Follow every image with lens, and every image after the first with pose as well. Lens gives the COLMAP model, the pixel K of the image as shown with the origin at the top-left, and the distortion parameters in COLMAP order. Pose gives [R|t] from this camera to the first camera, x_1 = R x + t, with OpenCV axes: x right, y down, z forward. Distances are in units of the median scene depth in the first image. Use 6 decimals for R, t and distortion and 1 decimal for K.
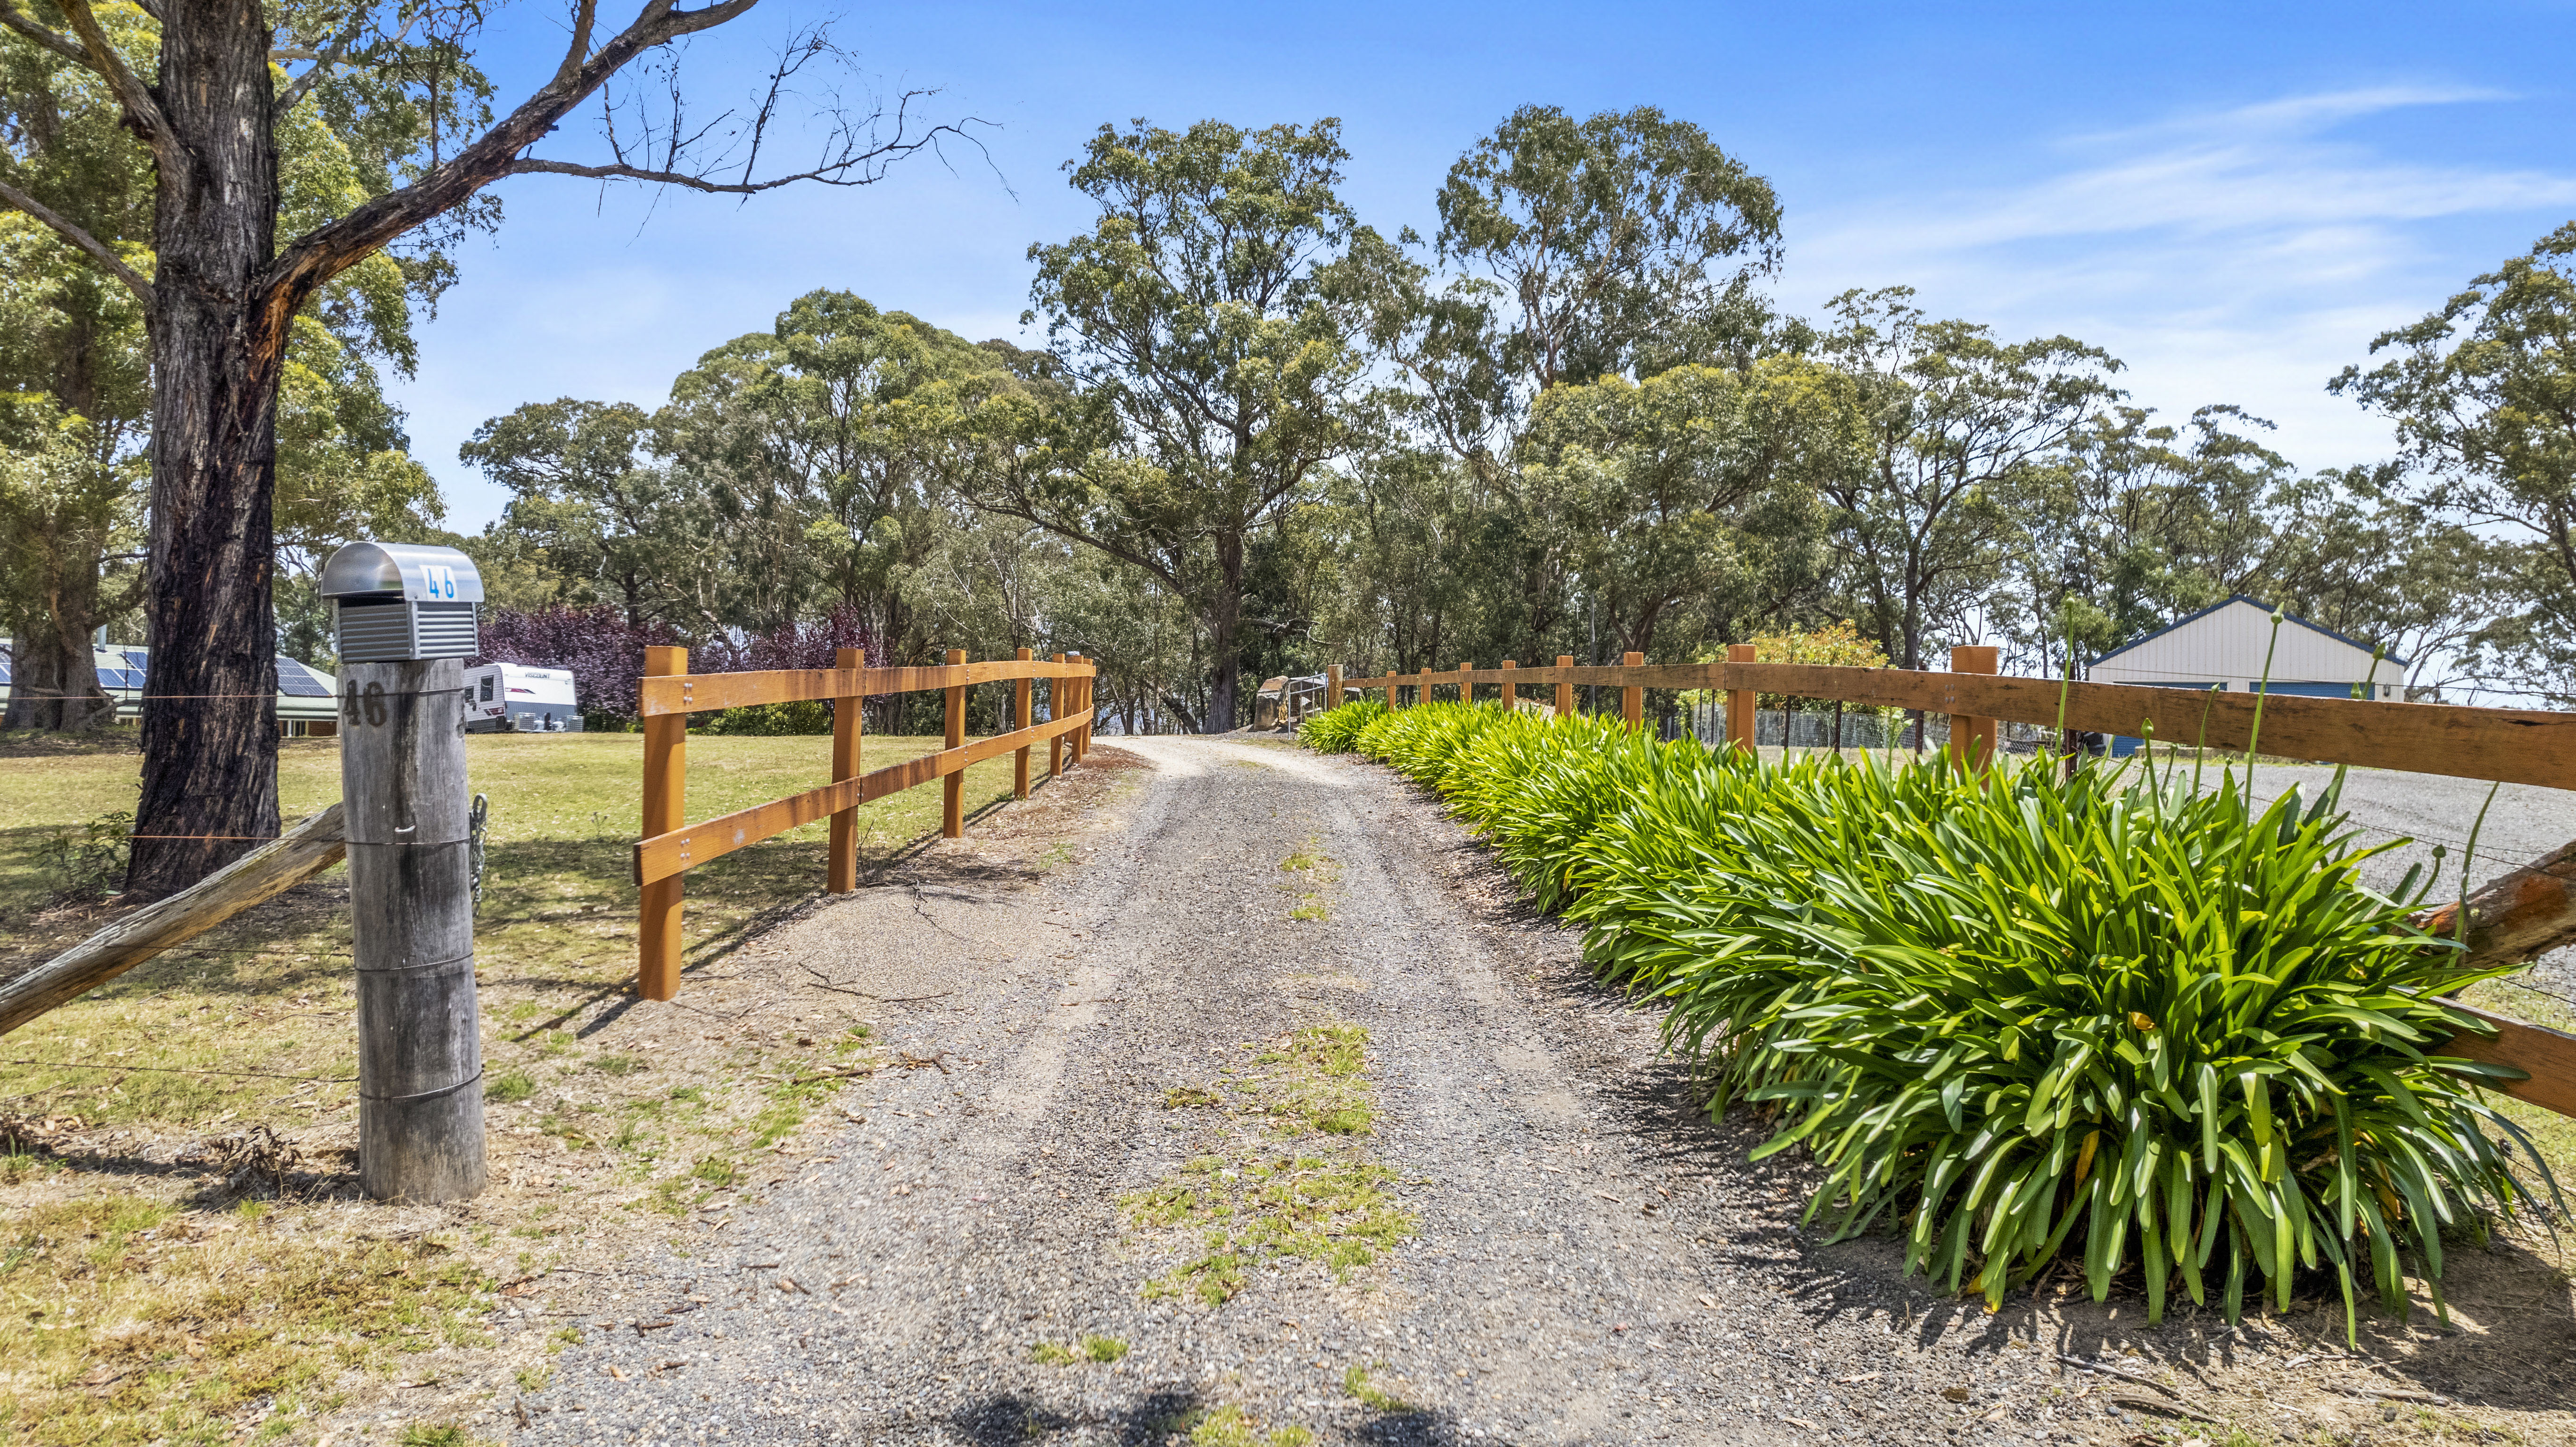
lens RADIAL K [[1720.9, 0, 1292.6], [0, 1720.9, 724.2], [0, 0, 1]] dist [0.003612, 0.009978]
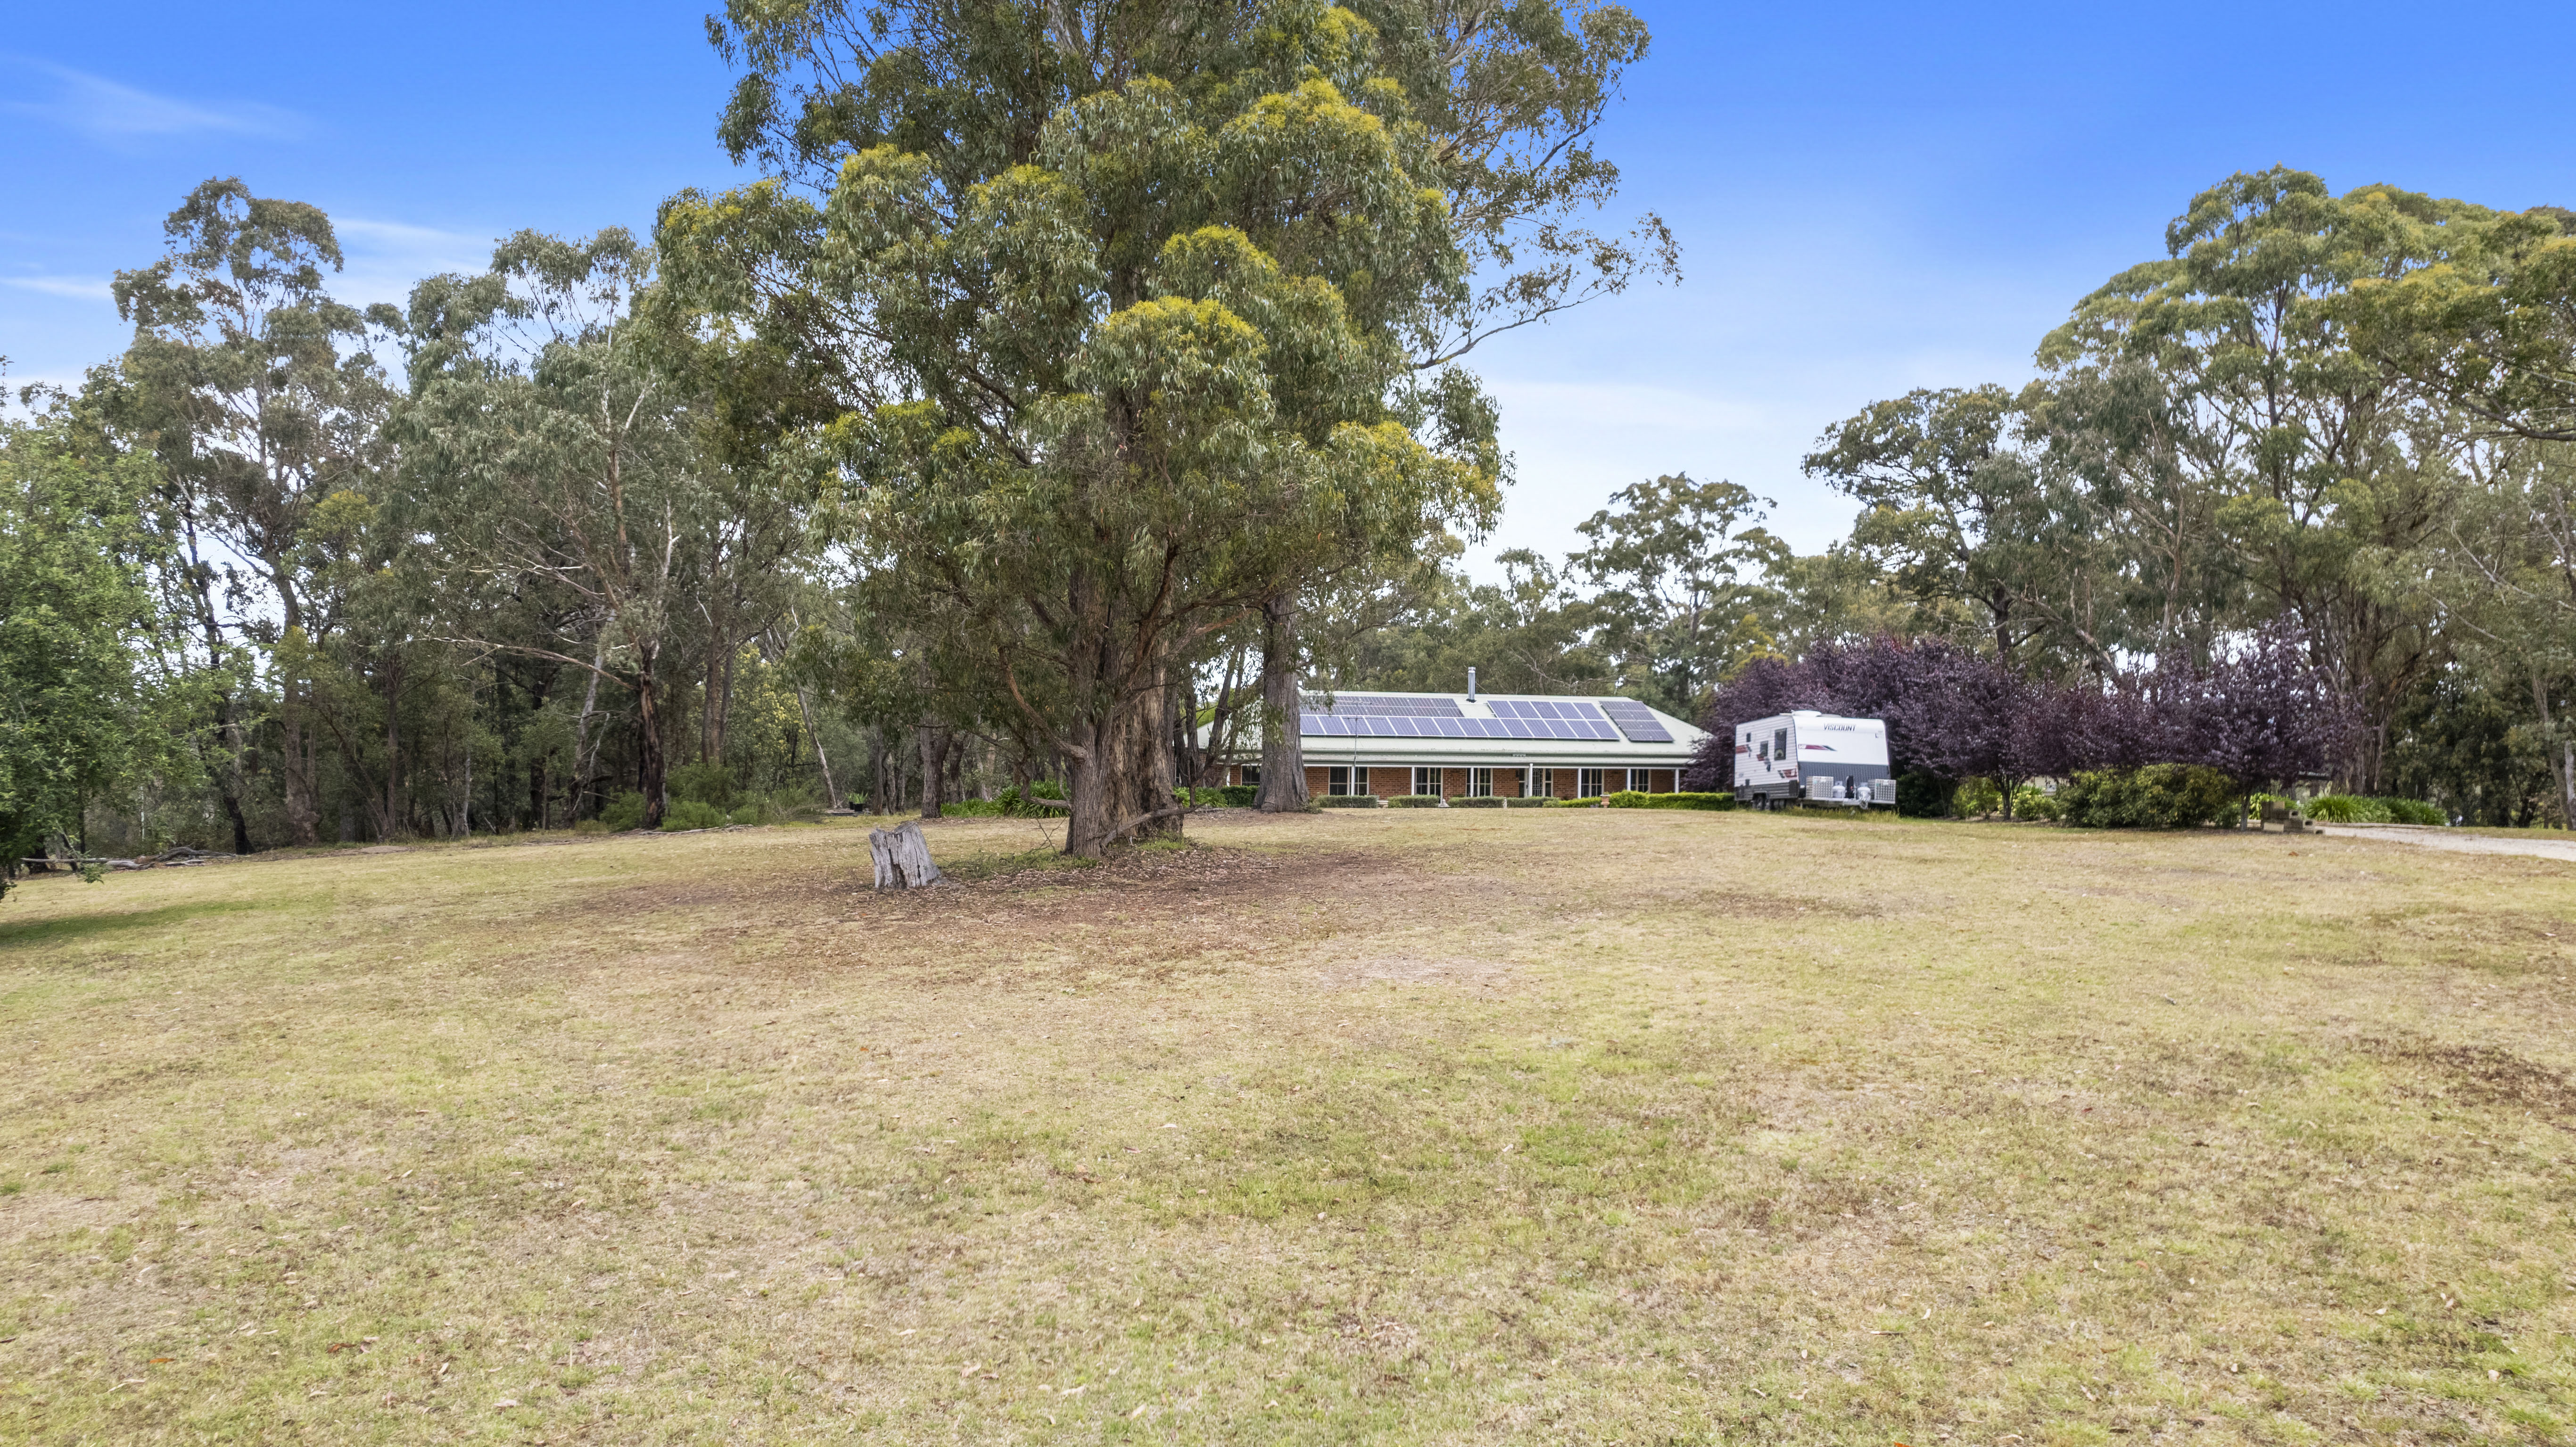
lens RADIAL K [[1720.9, 0, 1294.4], [0, 1720.9, 728.9], [0, 0, 1]] dist [0.003612, 0.009978]
pose [[0.706717, -0.010153, -0.707423, -0.040244], [0.005743, 0.999946, -0.008615, -0.016010], [0.707473, 0.002026, 0.706737, 0.189336]]
